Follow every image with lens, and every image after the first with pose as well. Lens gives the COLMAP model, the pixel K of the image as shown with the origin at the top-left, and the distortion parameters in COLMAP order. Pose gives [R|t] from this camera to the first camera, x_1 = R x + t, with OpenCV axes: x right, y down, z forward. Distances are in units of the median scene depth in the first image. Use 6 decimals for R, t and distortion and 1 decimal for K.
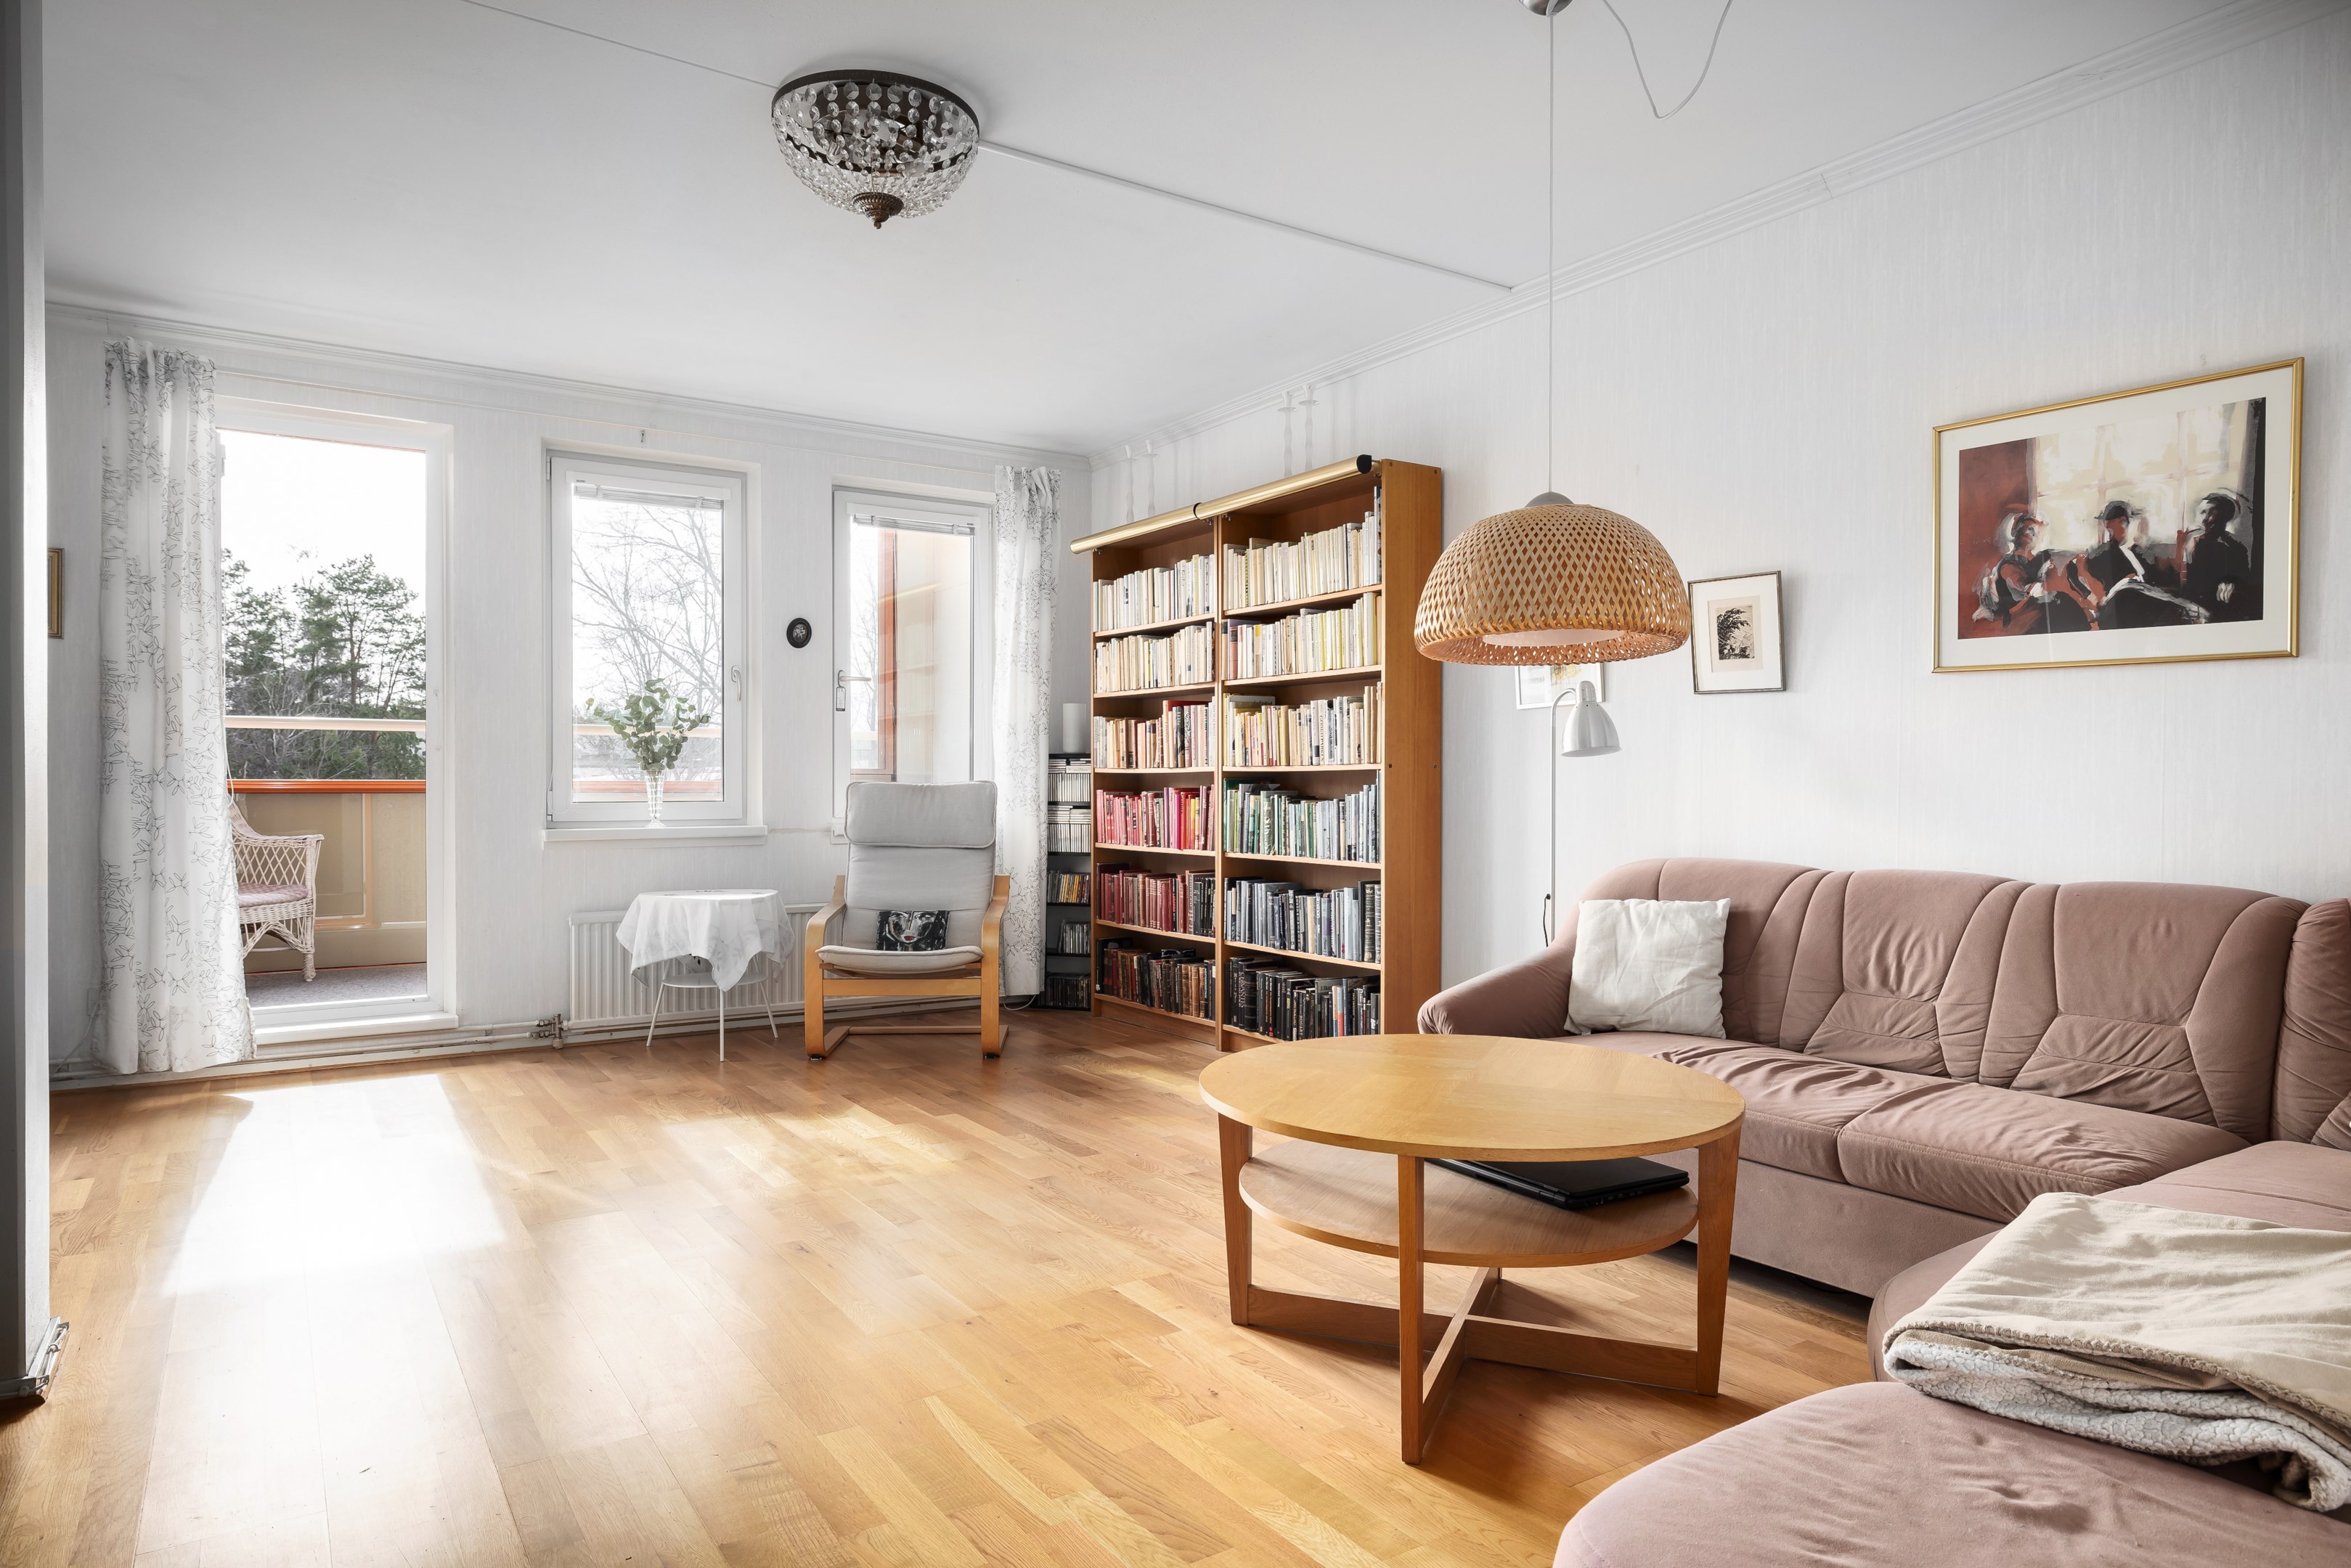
lens RADIAL K [[1409.0, 0, 1175.5], [0, 1409.0, 784.0], [0, 0, 1]] dist [-0.003497, 0.001580]
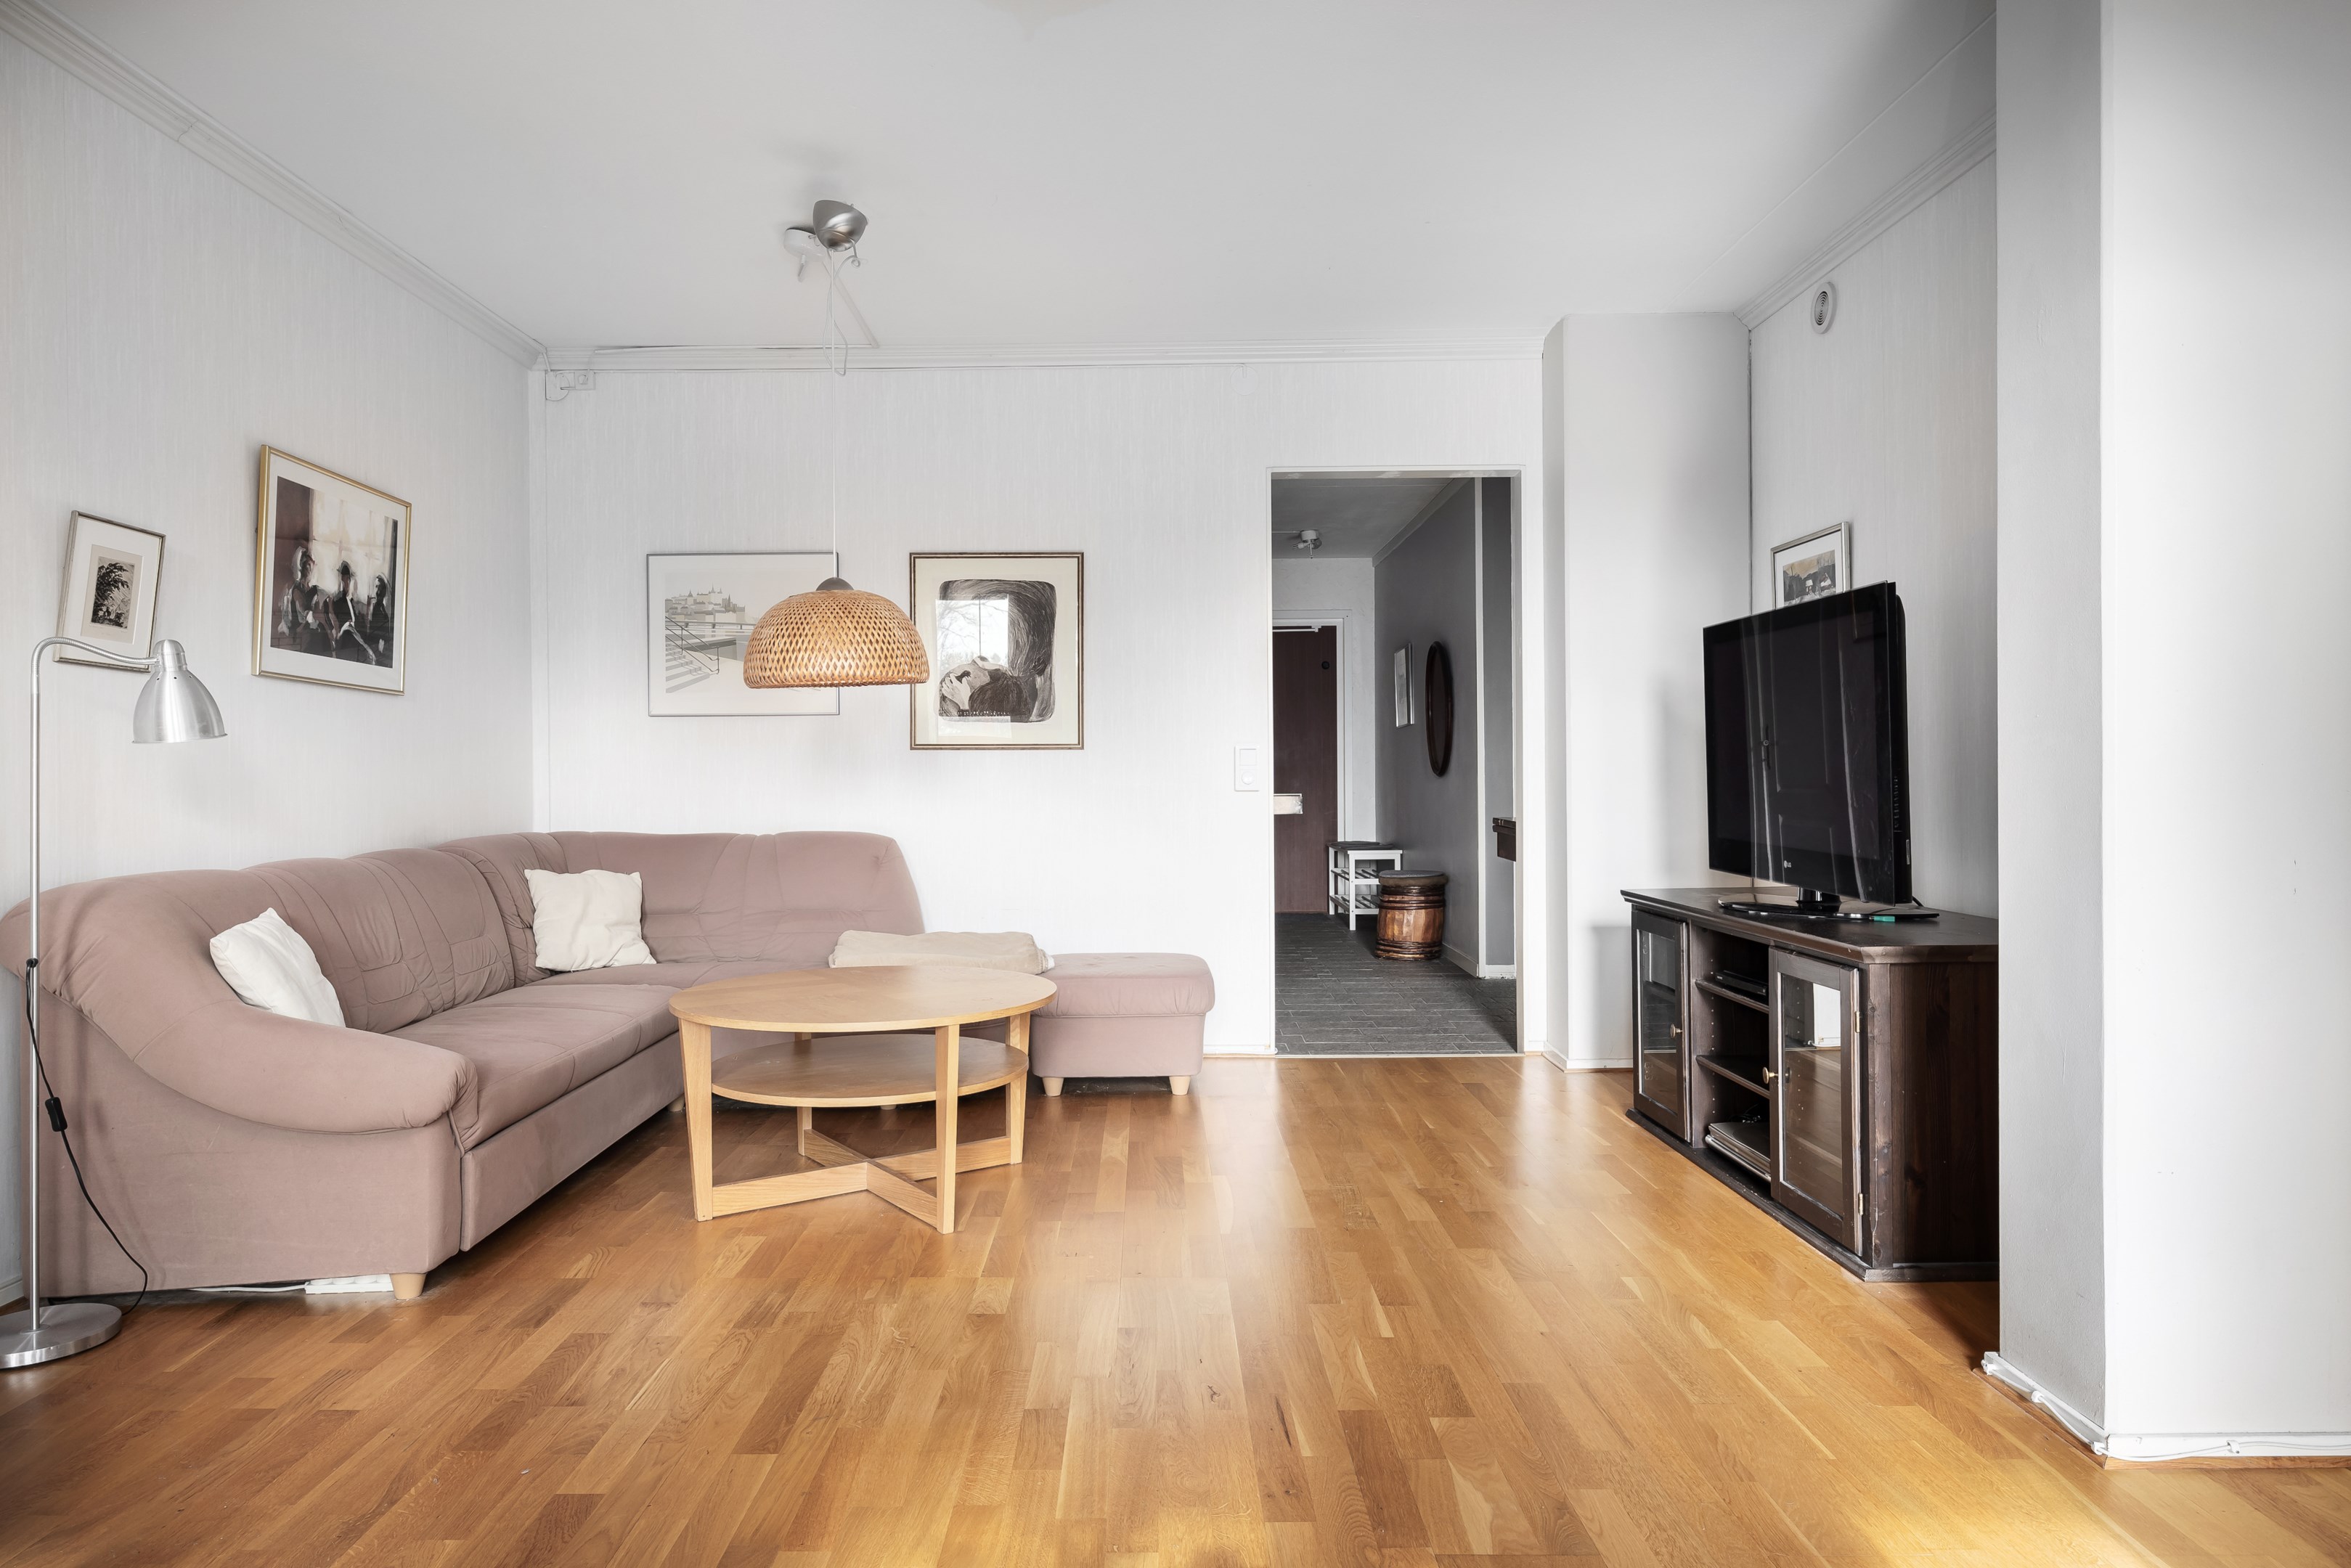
lens RADIAL K [[1409.0, 0, 1175.5], [0, 1409.0, 784.0], [0, 0, 1]] dist [-0.003497, 0.001580]
pose [[-0.846319, 0.003100, 0.532667, -0.661503], [0.010373, 0.999889, 0.010662, -0.001777], [-0.532575, 0.014549, -0.846258, 1.674374]]
